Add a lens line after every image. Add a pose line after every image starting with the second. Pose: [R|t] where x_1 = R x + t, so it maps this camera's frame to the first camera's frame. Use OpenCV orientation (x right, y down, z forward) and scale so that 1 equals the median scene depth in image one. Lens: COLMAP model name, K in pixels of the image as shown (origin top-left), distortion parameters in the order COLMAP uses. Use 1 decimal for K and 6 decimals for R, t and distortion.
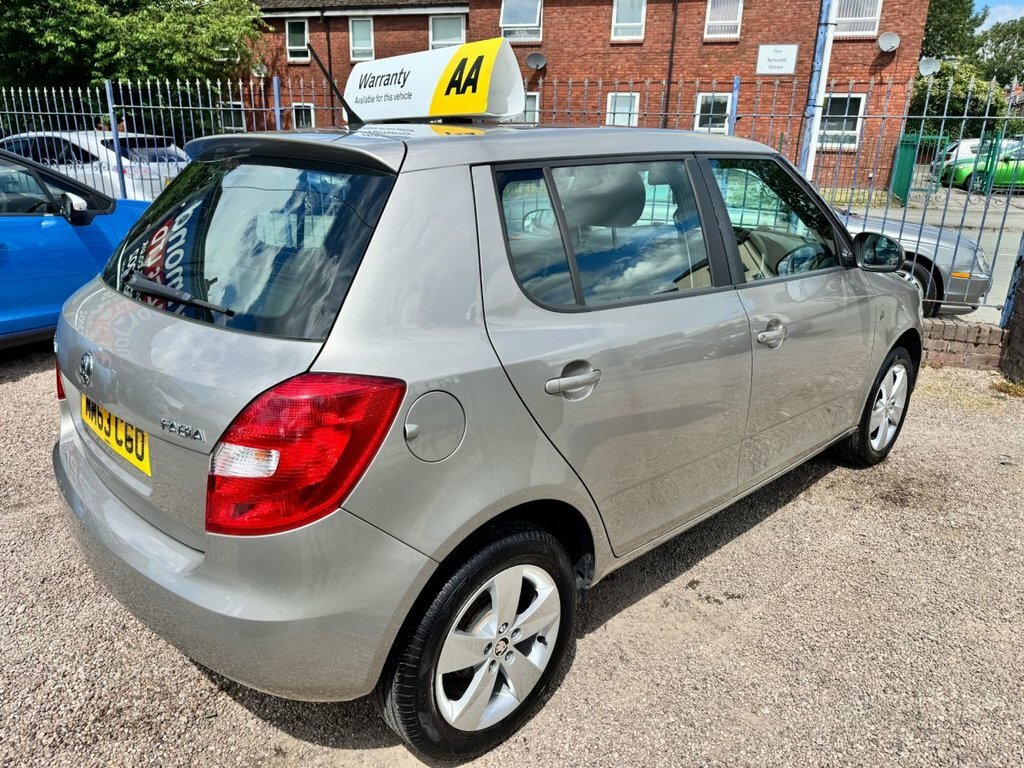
lens RADIAL K [[714.9, 0, 512.0], [0, 714.9, 384.0], [0, 0, 1]] dist [0.008620, -0.001401]
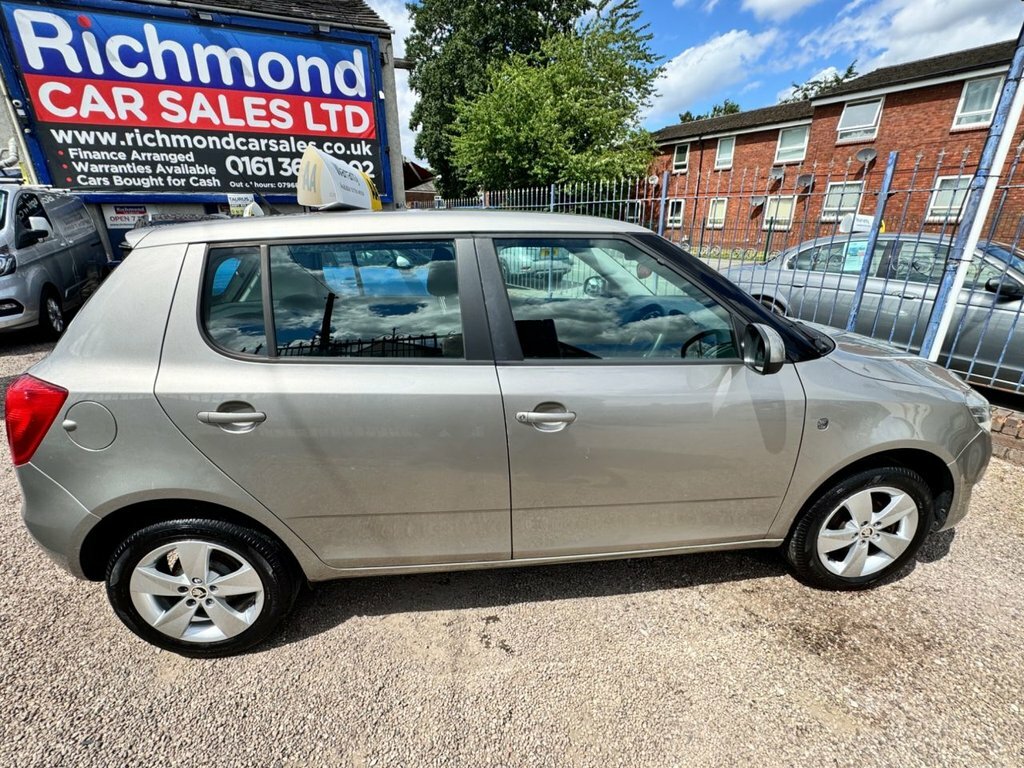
lens RADIAL K [[455.1, 0, 512.0], [0, 455.1, 384.0], [0, 0, 1]] dist [0.001688, -0.000265]
pose [[0.800715, 0.182231, -0.570654, 0.114878], [-0.177319, 0.982018, 0.064789, -0.024677], [0.572200, 0.049310, 0.818631, 0.077611]]
